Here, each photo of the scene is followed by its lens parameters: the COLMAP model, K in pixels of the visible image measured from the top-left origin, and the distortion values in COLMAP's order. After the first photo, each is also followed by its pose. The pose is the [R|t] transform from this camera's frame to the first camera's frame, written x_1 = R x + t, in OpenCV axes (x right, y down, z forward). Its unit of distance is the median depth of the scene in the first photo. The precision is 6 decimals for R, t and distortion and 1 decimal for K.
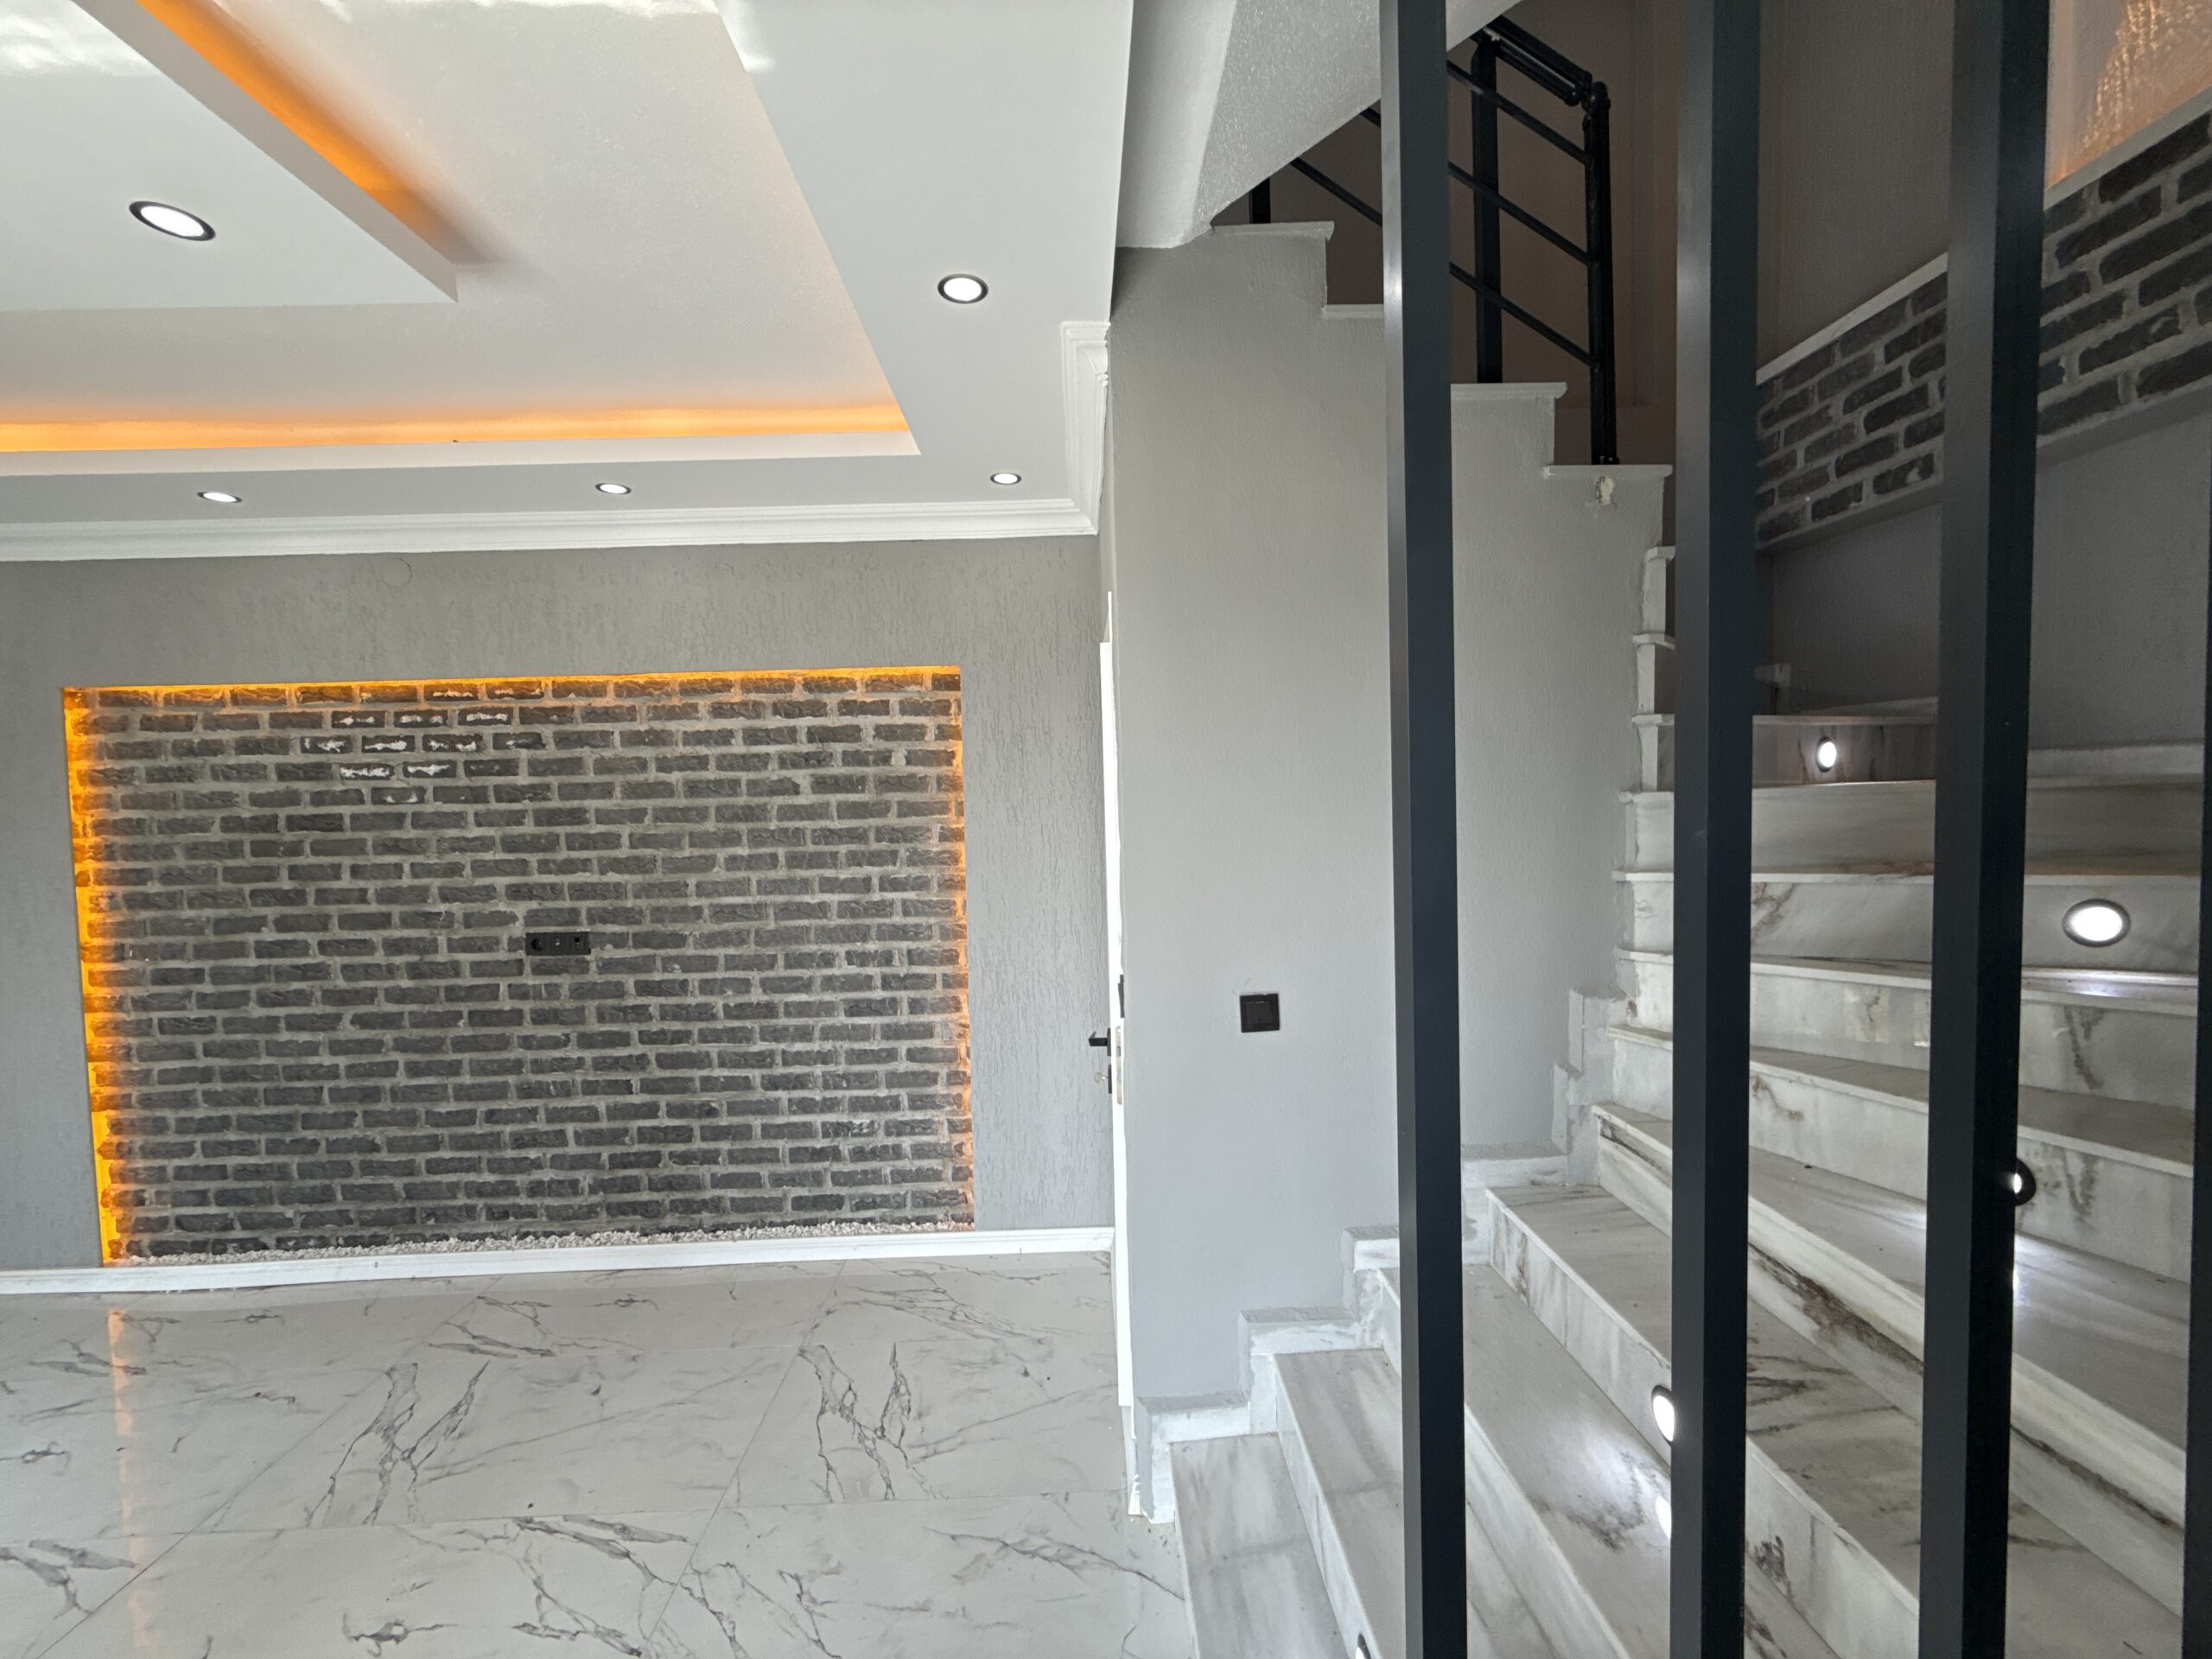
lens RADIAL K [[880.4, 0, 1104.7], [0, 880.4, 828.3], [0, 0, 1]] dist [0.000030, 0.000276]
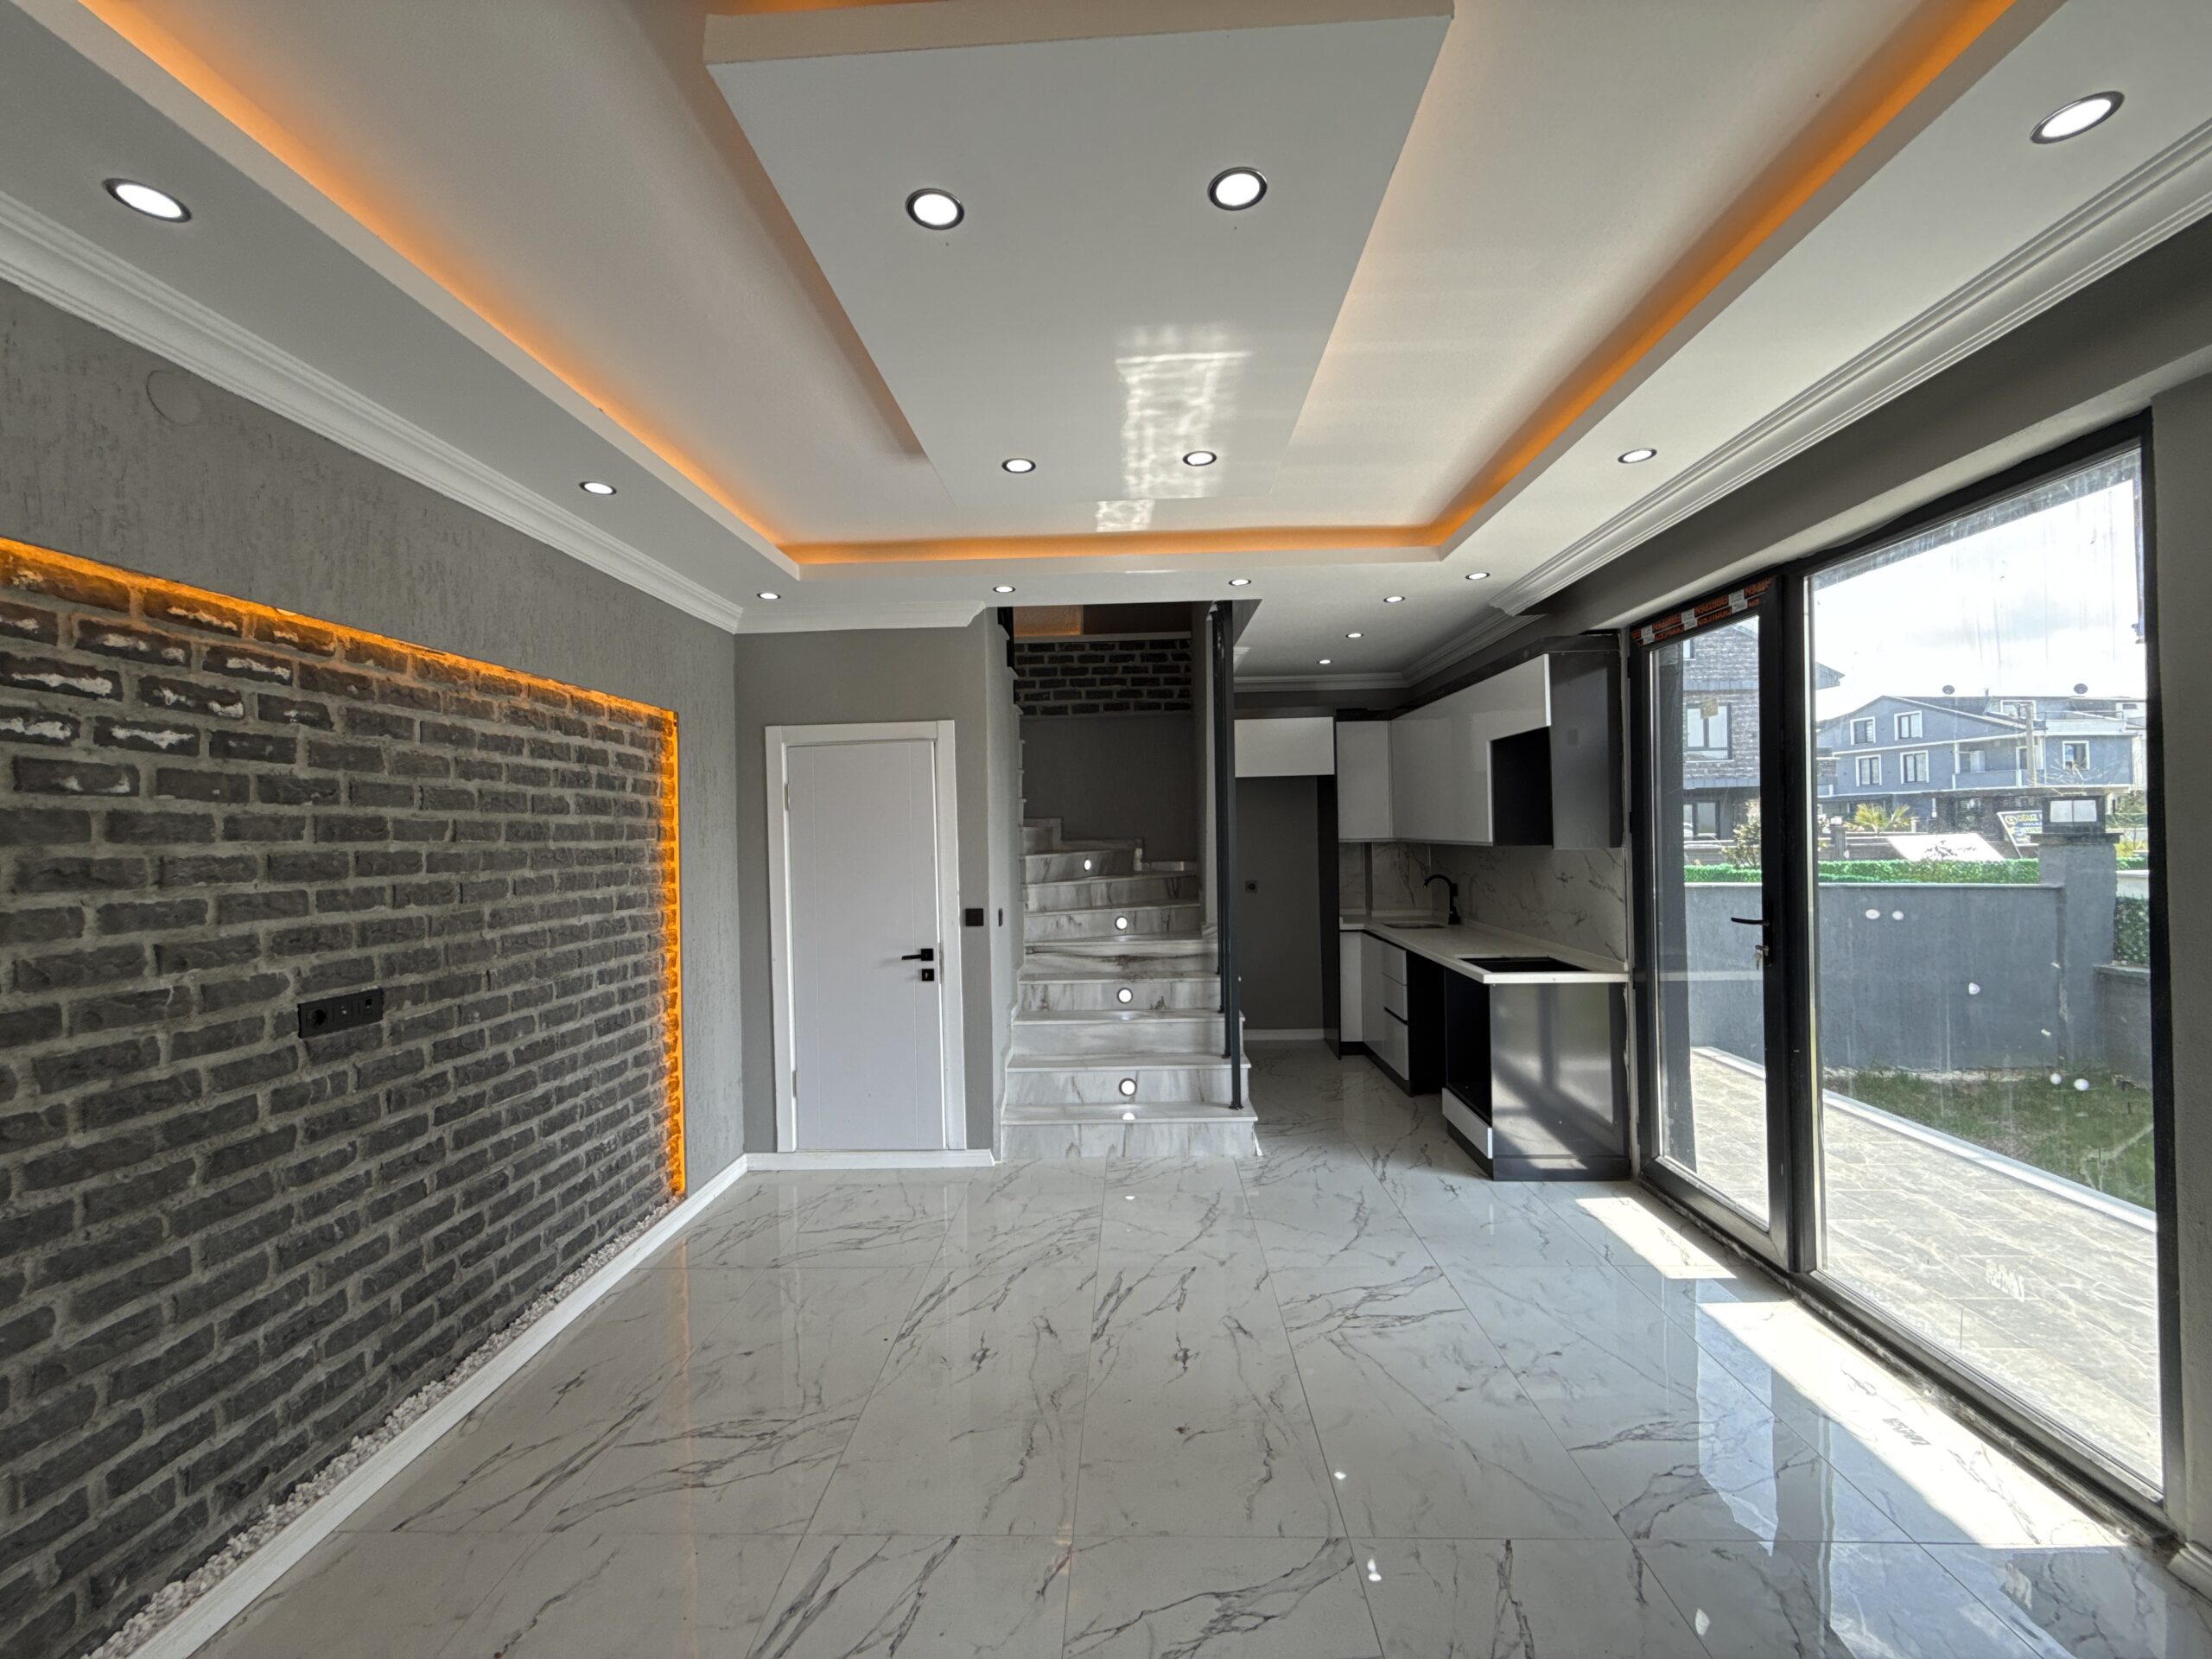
lens RADIAL K [[880.4, 0, 1106.5], [0, 880.4, 829.1], [0, 0, 1]] dist [0.000030, 0.000276]
pose [[0.055980, 0.032373, 0.997907, -1.284632], [0.059006, 0.997620, -0.035674, 0.047929], [-0.996687, 0.060880, 0.053936, 0.359986]]
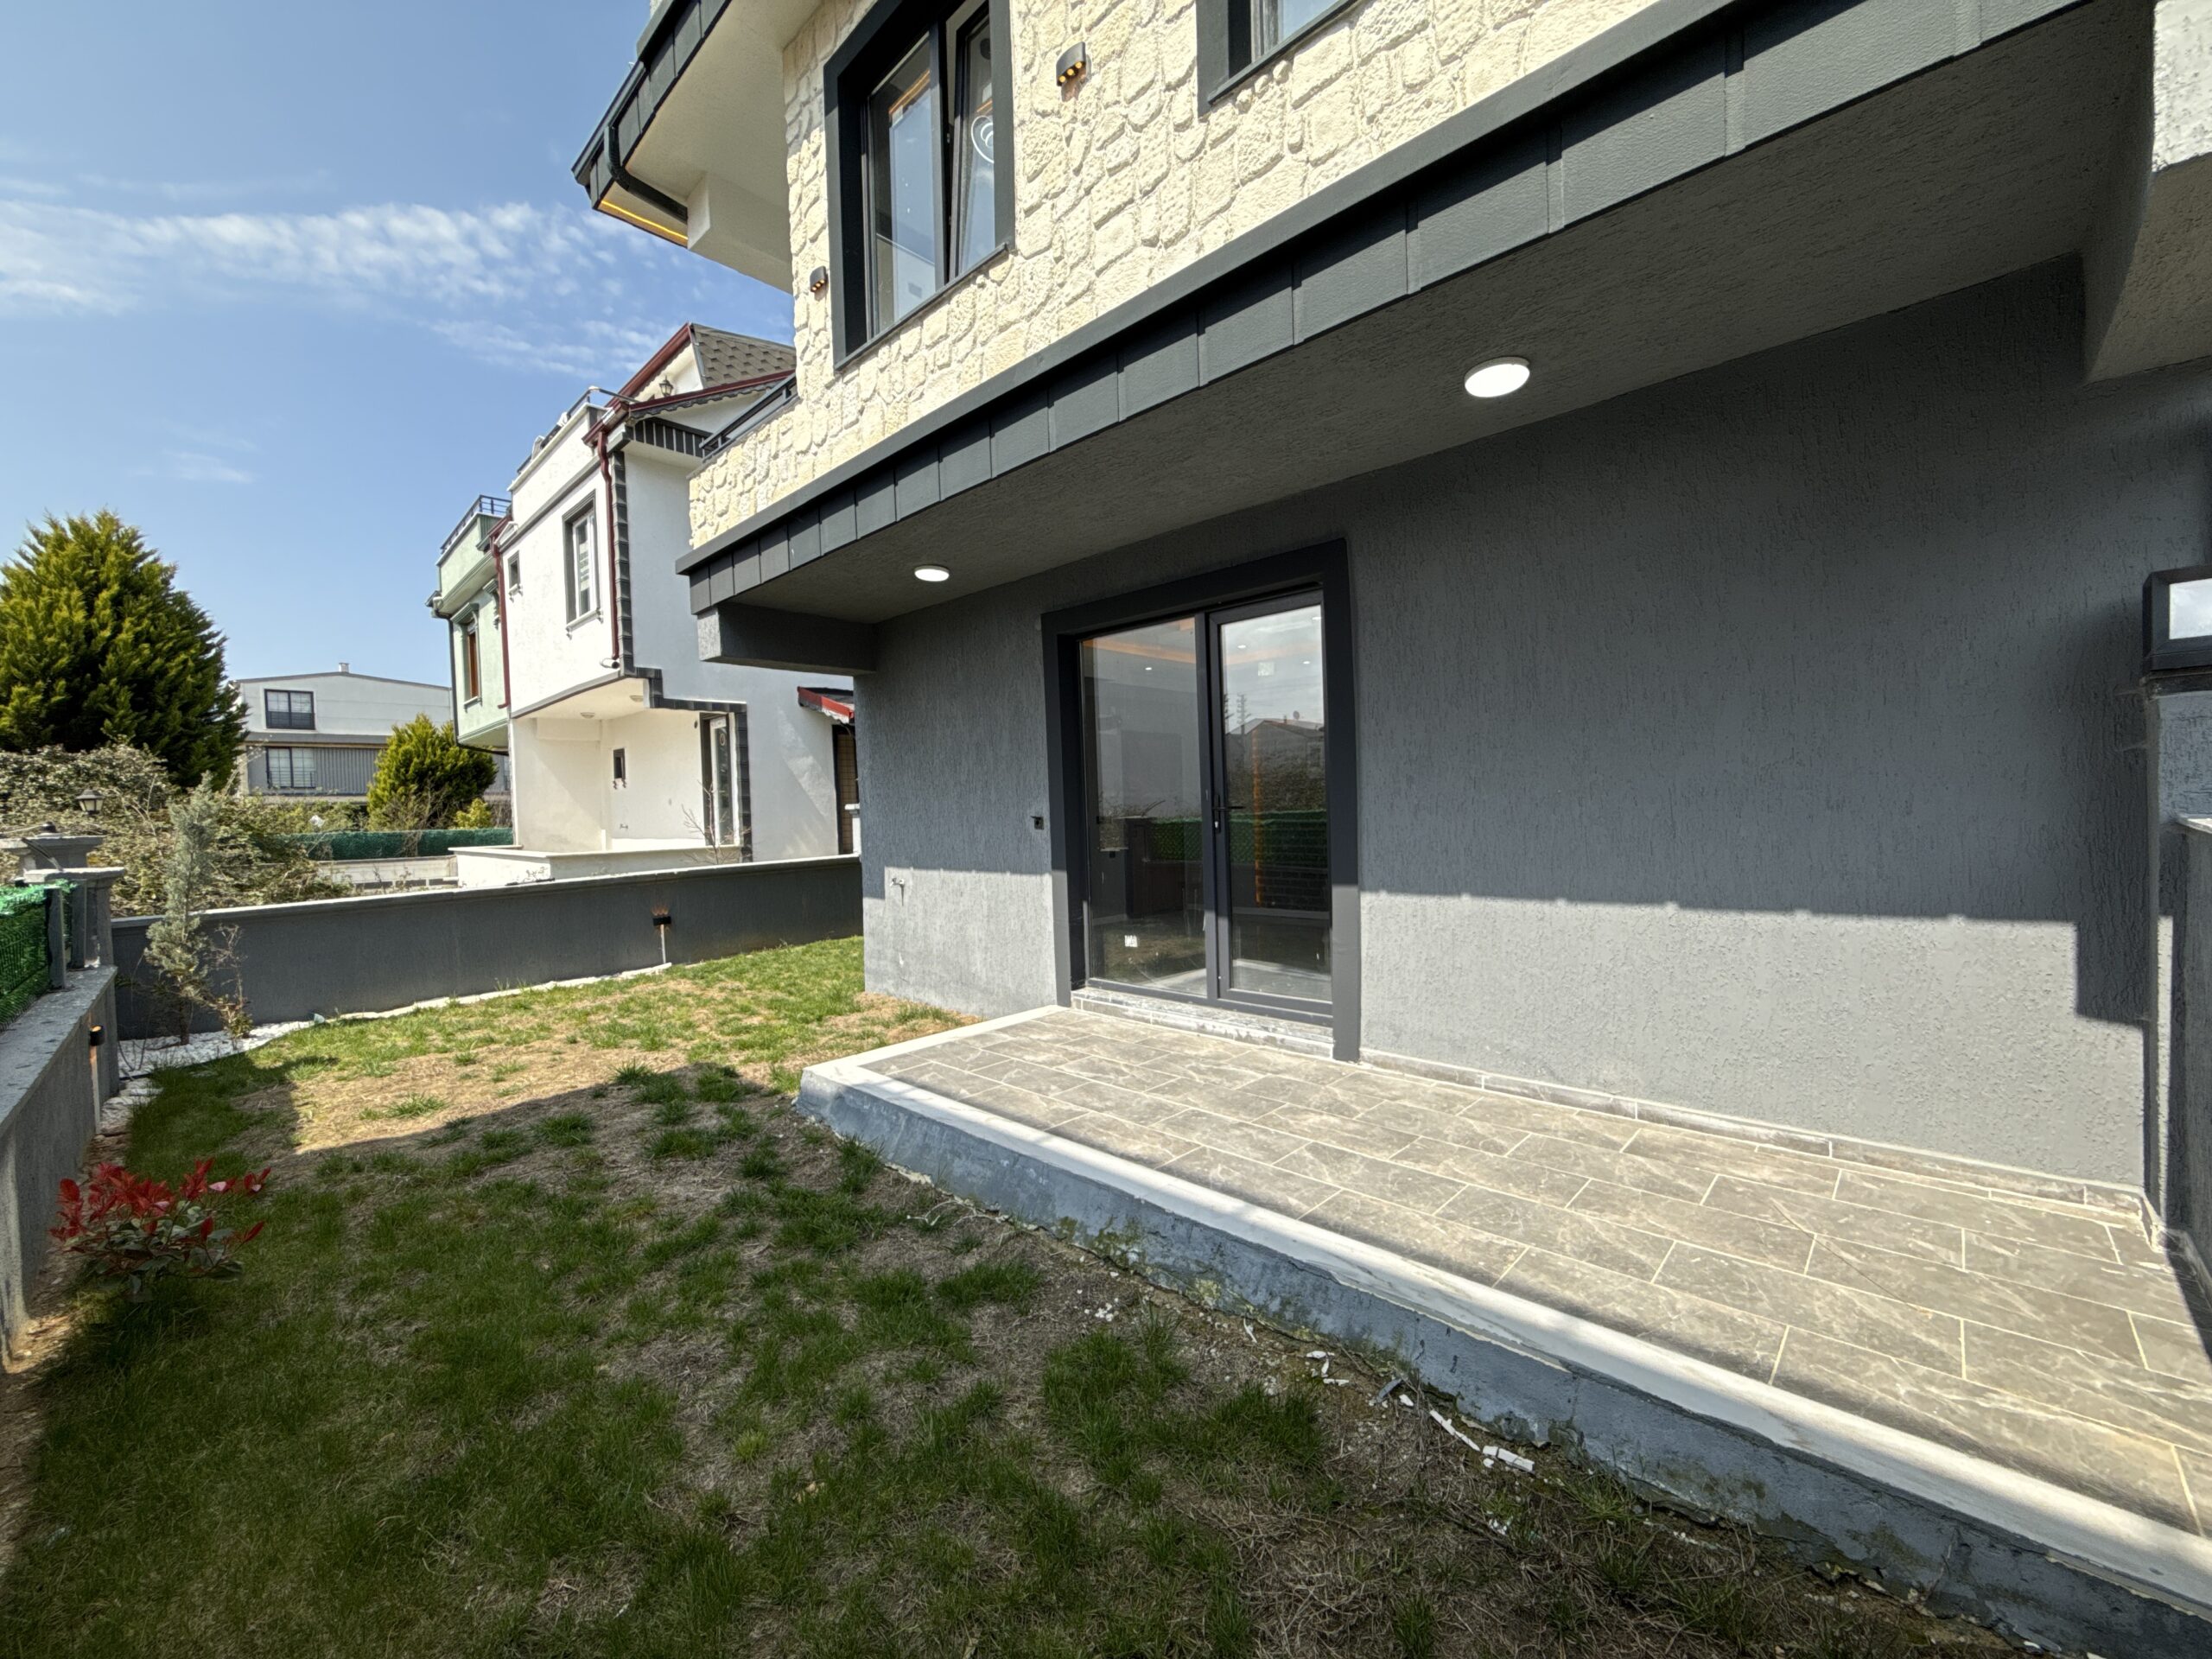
lens RADIAL K [[880.4, 0, 1104.1], [0, 880.4, 827.5], [0, 0, 1]] dist [0.000030, 0.000276]
pose [[0.709330, 0.023432, -0.704487, 0.667471], [-0.016927, 0.999725, 0.016210, 0.167875], [0.704673, 0.000427, 0.709532, -1.583073]]
